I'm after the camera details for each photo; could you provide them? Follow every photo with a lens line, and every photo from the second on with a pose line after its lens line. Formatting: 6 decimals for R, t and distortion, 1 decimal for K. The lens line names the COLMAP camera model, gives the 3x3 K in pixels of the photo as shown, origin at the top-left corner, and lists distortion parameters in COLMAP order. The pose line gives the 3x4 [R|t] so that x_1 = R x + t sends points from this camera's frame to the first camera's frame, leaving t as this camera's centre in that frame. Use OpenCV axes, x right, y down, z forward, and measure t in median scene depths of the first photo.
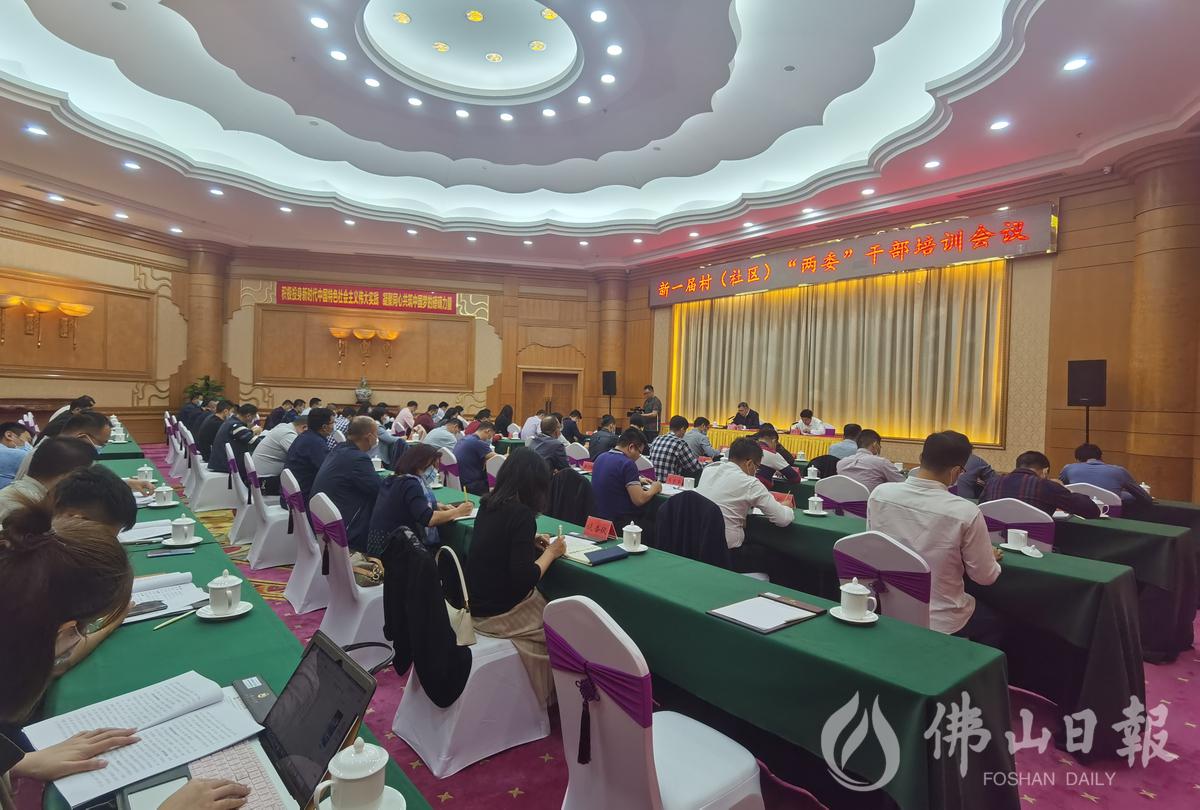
lens RADIAL K [[616.0, 0, 600.7], [0, 616.0, 413.8], [0, 0, 1]] dist [-0.008562, 0.003231]
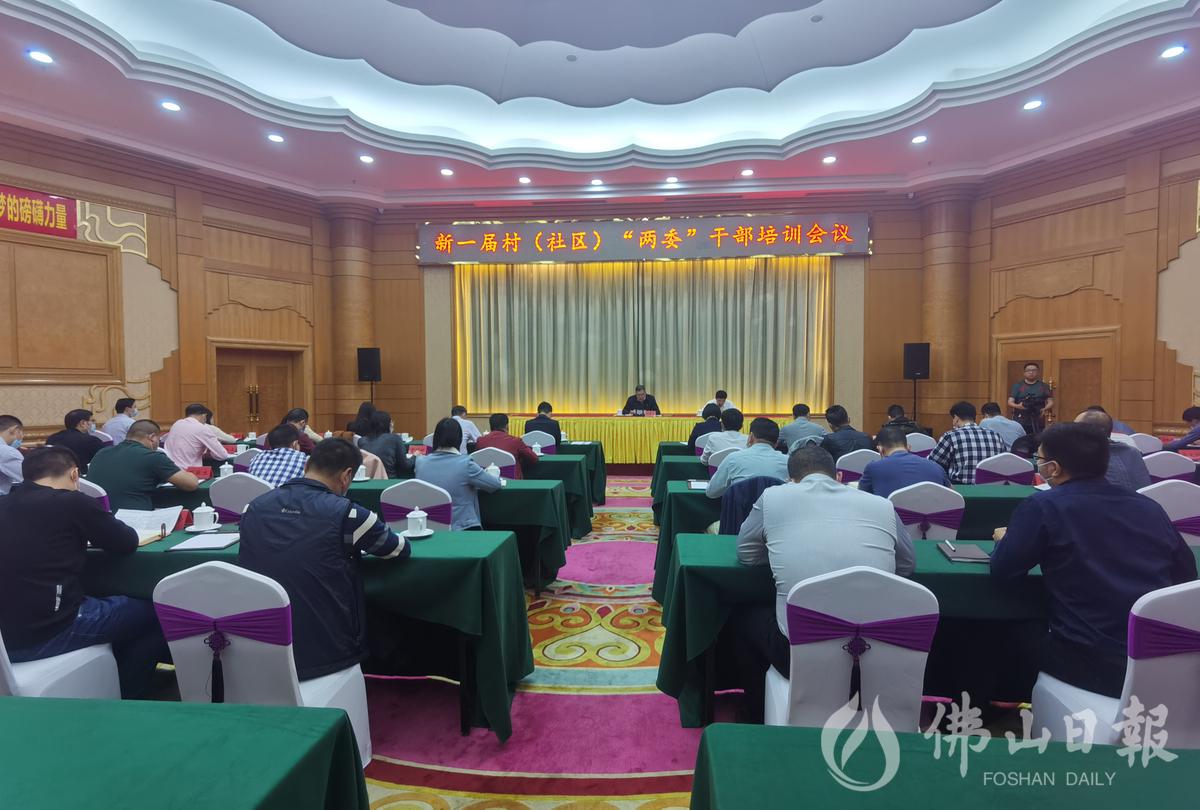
lens RADIAL K [[616.0, 0, 599.7], [0, 616.0, 414.9], [0, 0, 1]] dist [-0.008562, 0.003231]
pose [[0.697139, -0.067872, 0.713716, -0.463632], [0.042466, 0.997670, 0.053395, -0.025281], [-0.715677, -0.006916, 0.698397, 0.438633]]
